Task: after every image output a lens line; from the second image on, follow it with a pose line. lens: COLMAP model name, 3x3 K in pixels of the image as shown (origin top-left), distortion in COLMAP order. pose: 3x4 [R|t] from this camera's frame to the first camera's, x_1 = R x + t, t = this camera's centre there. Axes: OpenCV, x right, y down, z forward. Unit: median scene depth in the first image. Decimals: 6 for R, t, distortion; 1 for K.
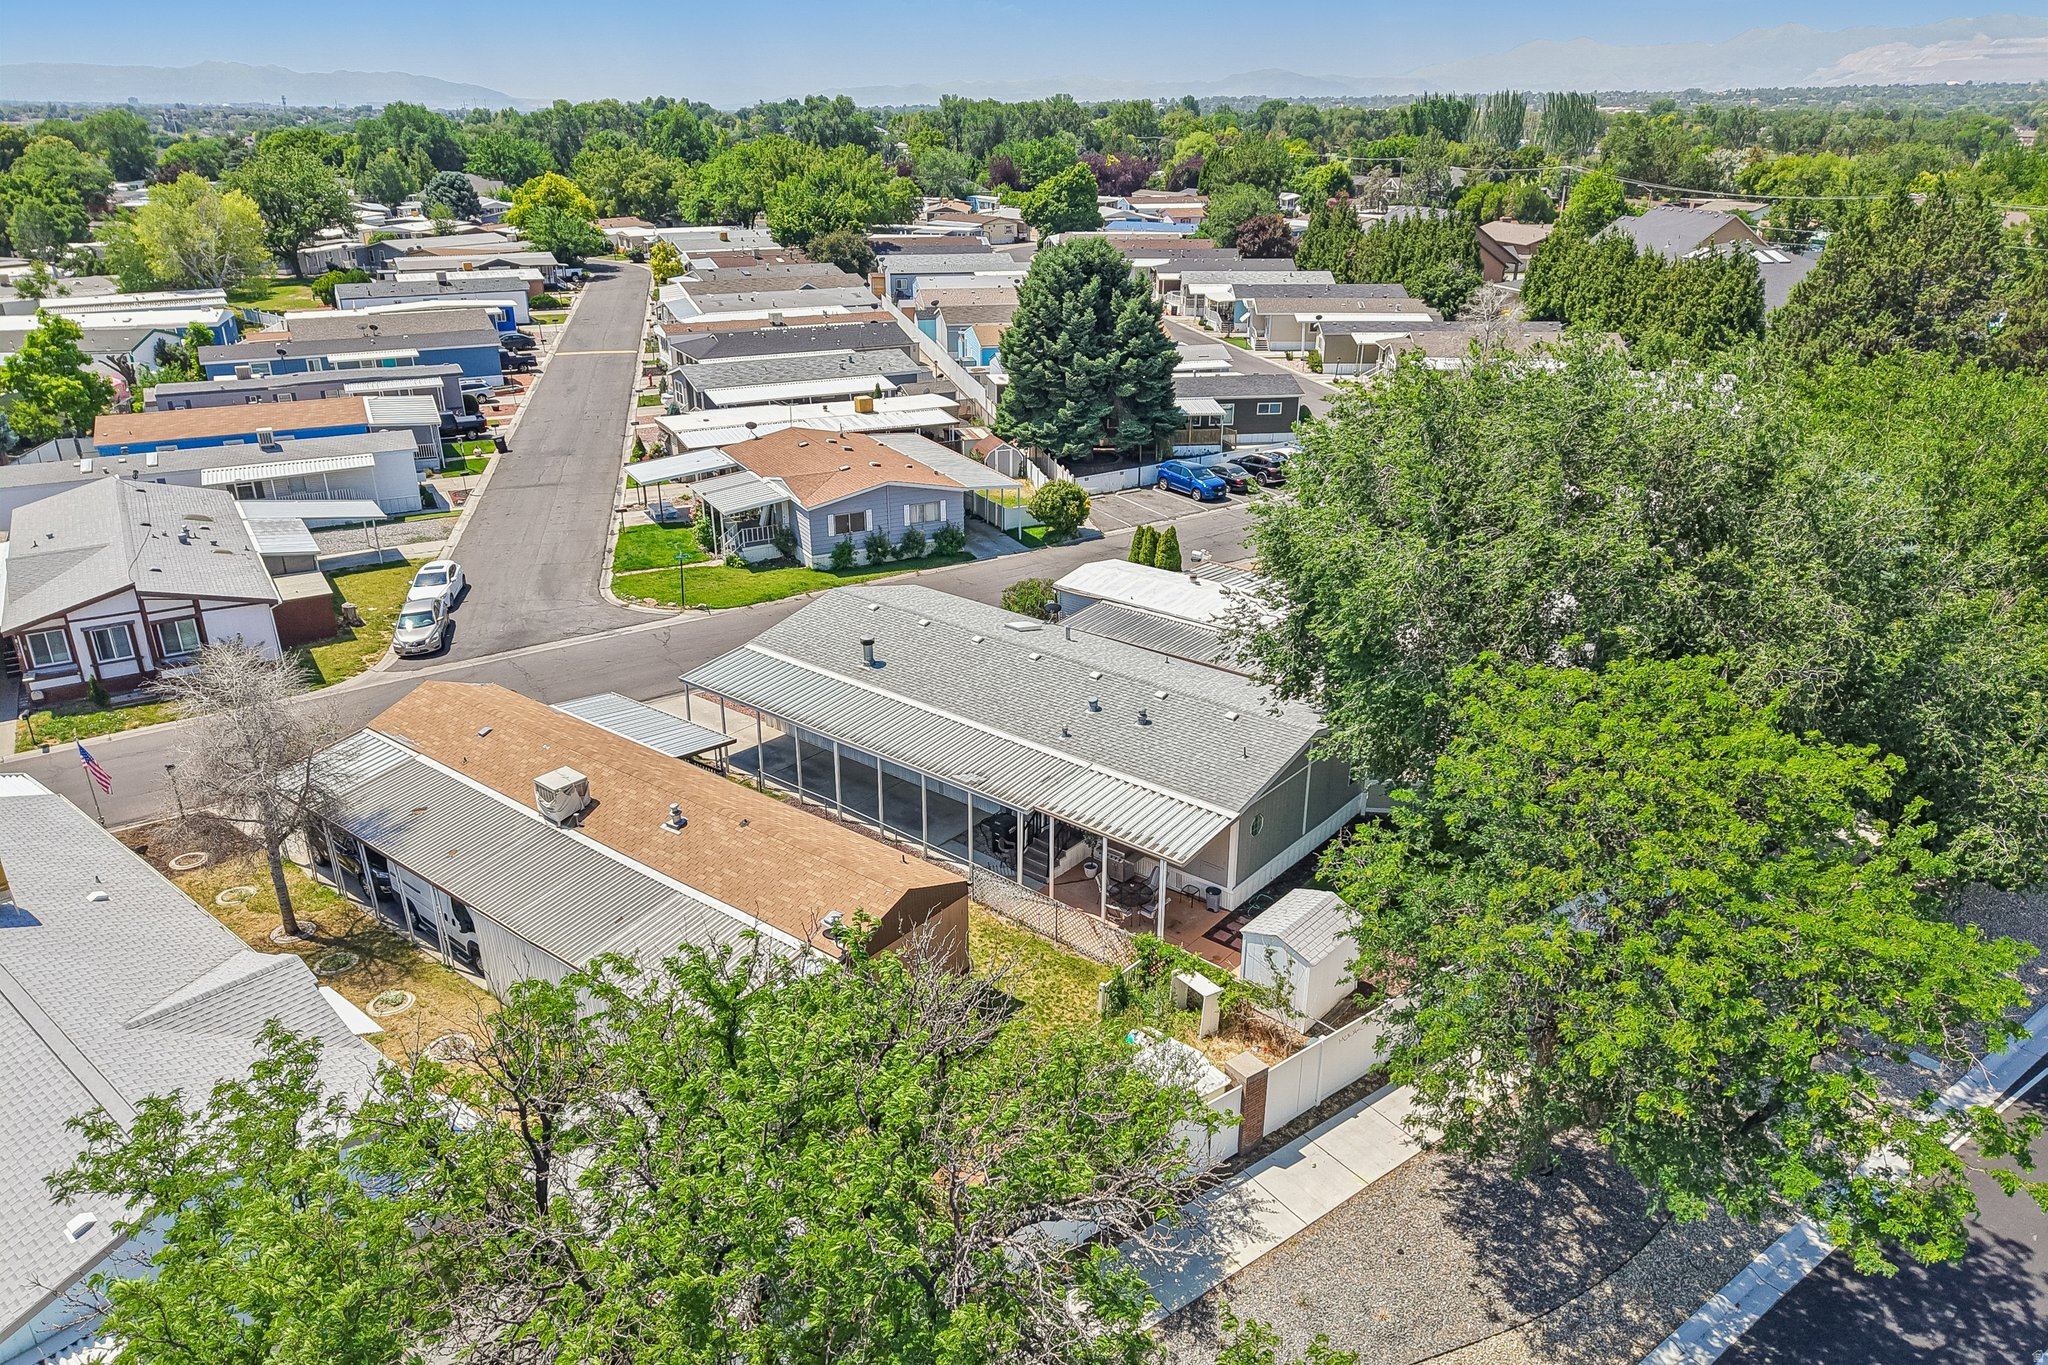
lens RADIAL K [[1368.2, 0, 1016.3], [0, 1368.2, 692.3], [0, 0, 1]] dist [0.039078, -0.042734]
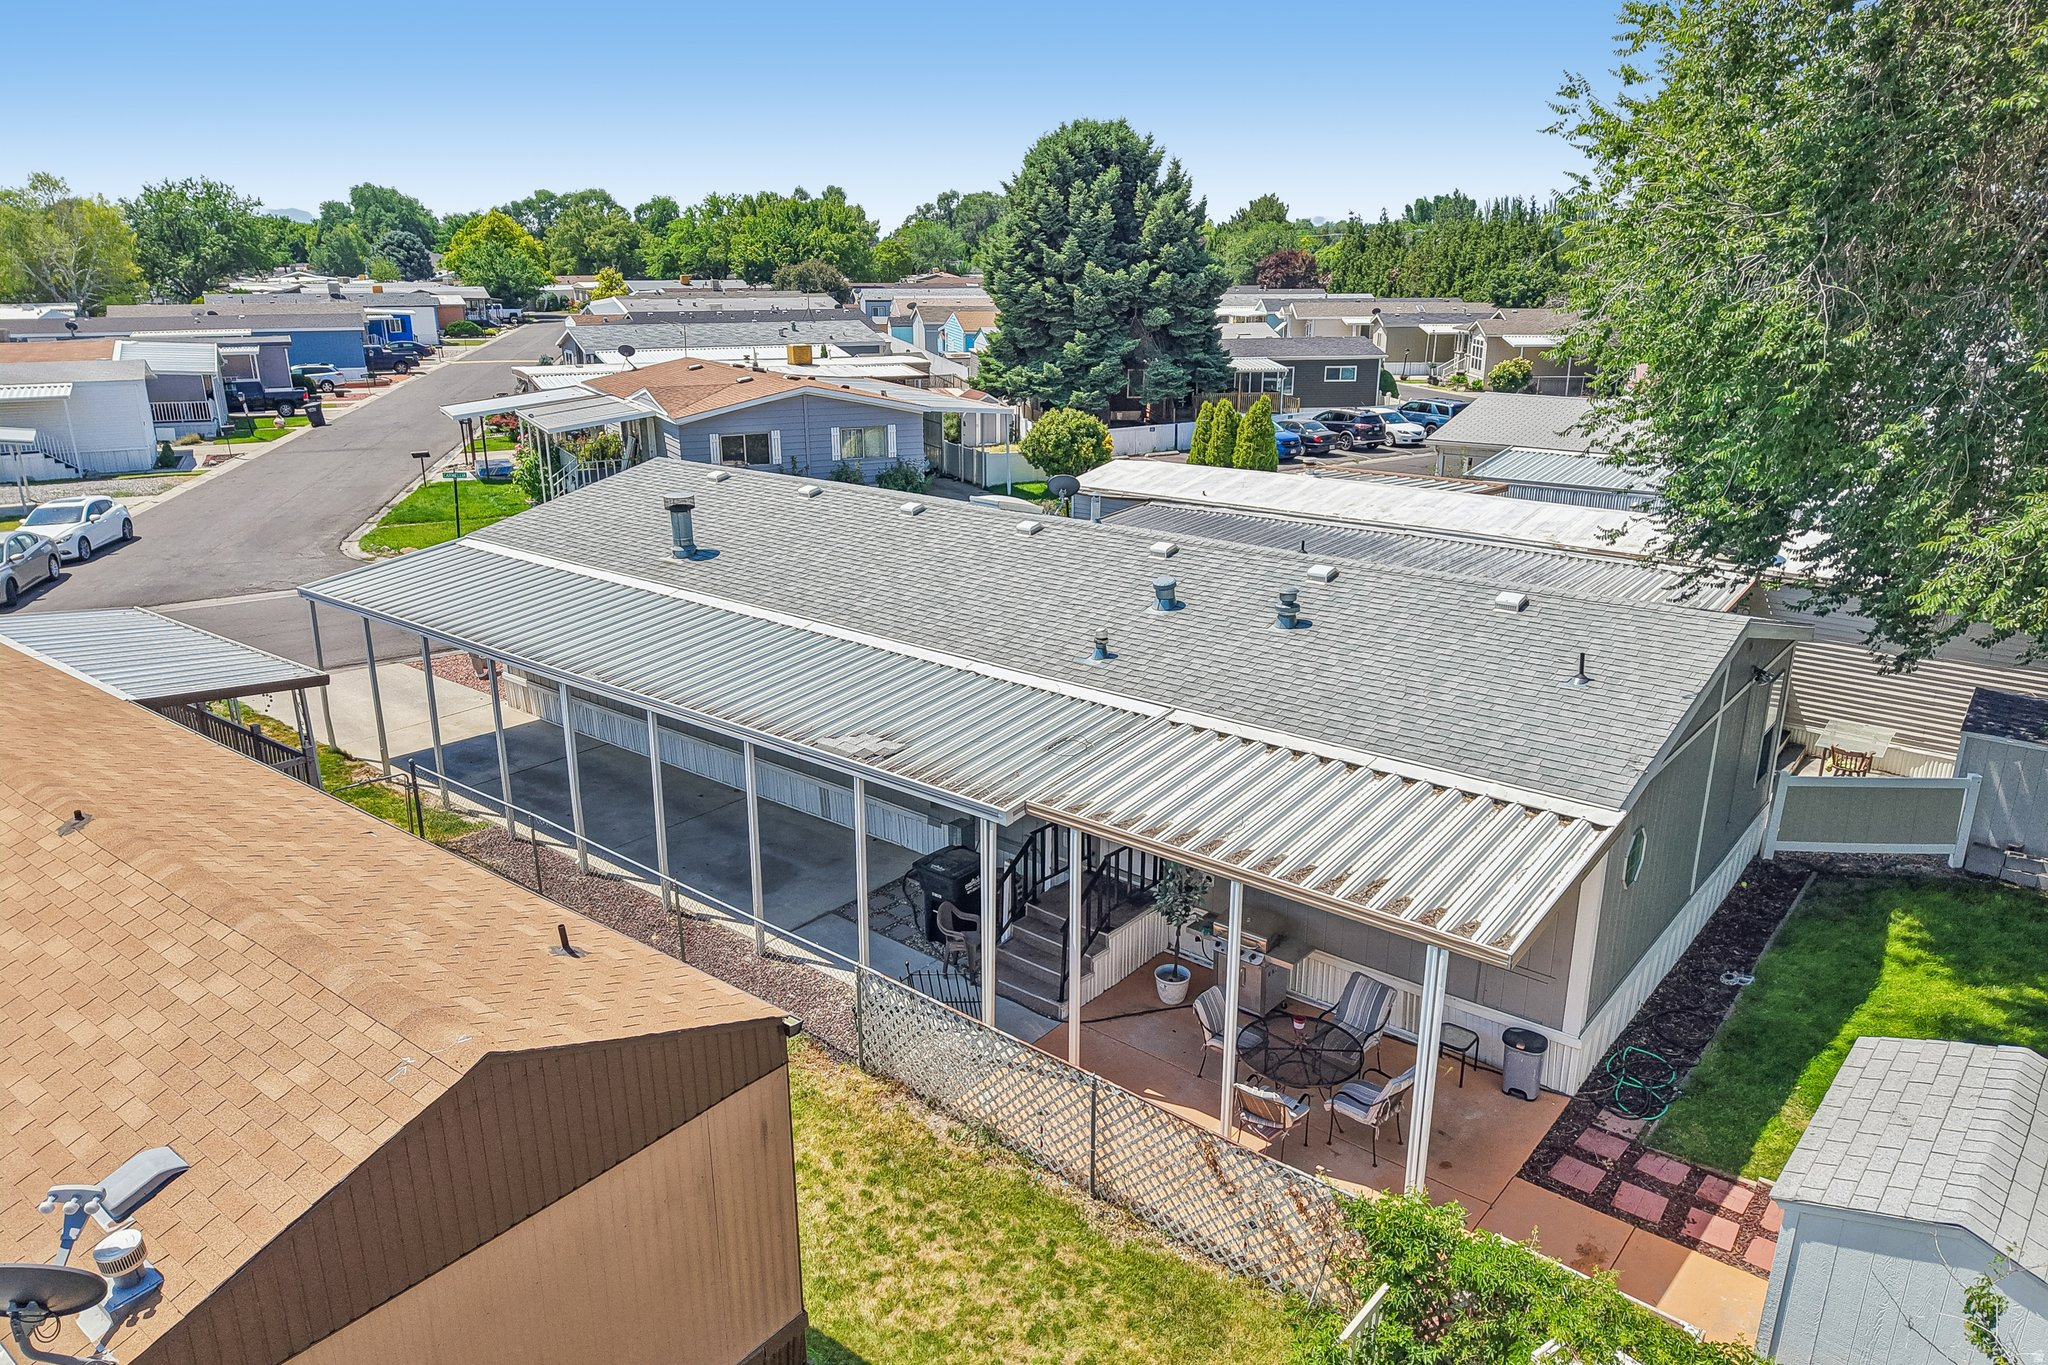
lens RADIAL K [[1368.2, 0, 1017.1], [0, 1368.2, 682.6], [0, 0, 1]] dist [0.039078, -0.042734]
pose [[0.999994, -0.003181, 0.001182, 0.005777], [0.003280, 0.995353, -0.096239, 0.048449], [-0.000871, 0.096242, 0.995358, 0.357166]]
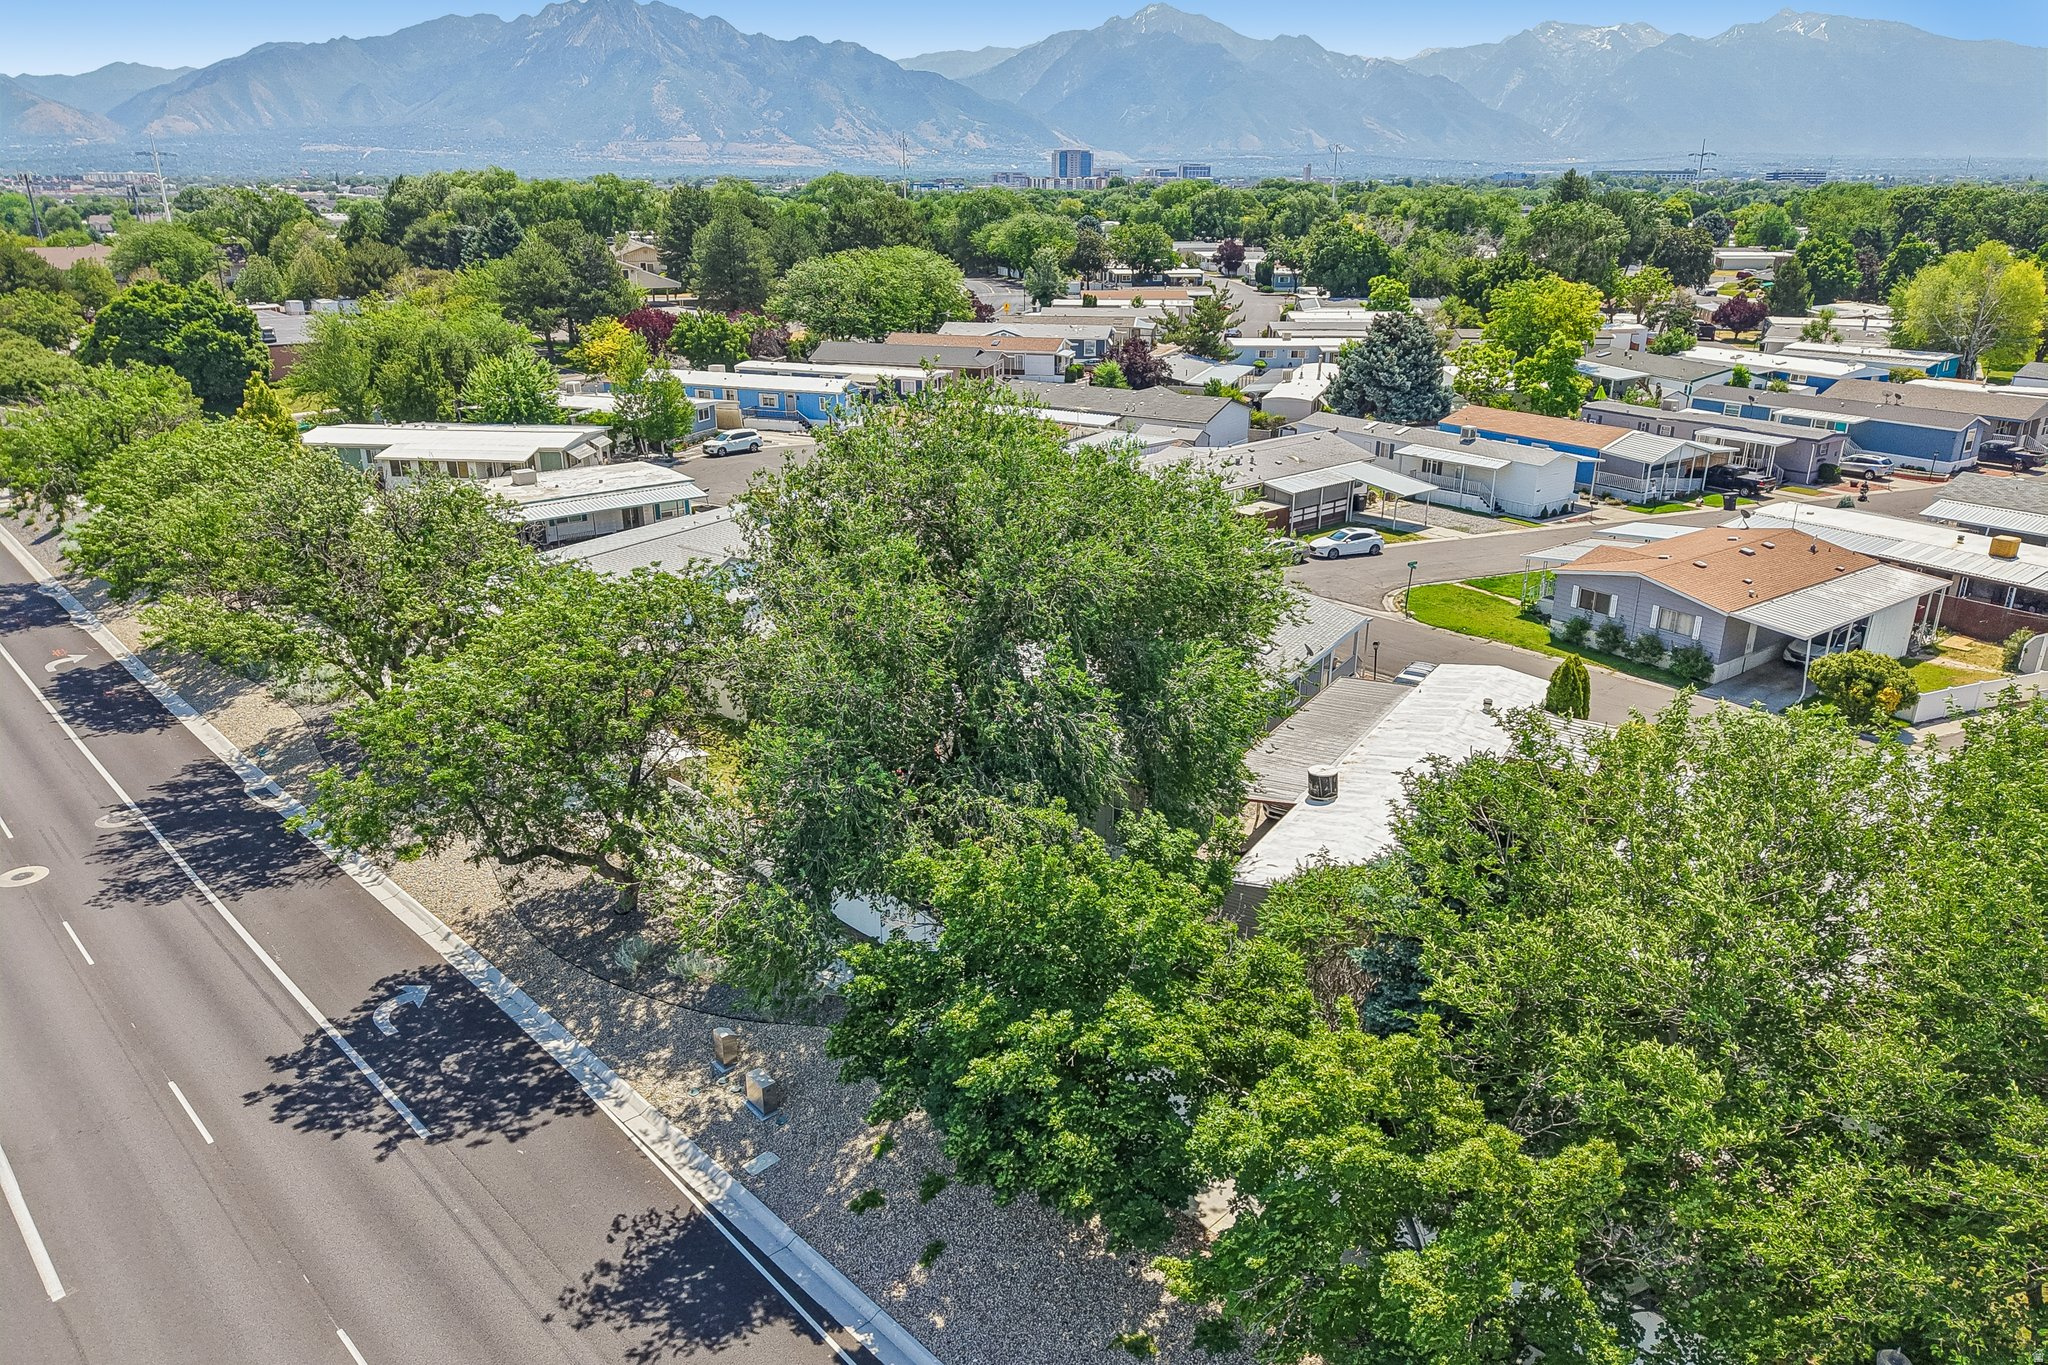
lens RADIAL K [[1368.2, 0, 1032.9], [0, 1368.2, 680.2], [0, 0, 1]] dist [0.039078, -0.042734]
pose [[0.139748, 0.336809, -0.931145, 0.726622], [-0.382320, 0.885803, 0.263029, -0.175000], [0.913401, 0.319237, 0.252558, 0.408408]]
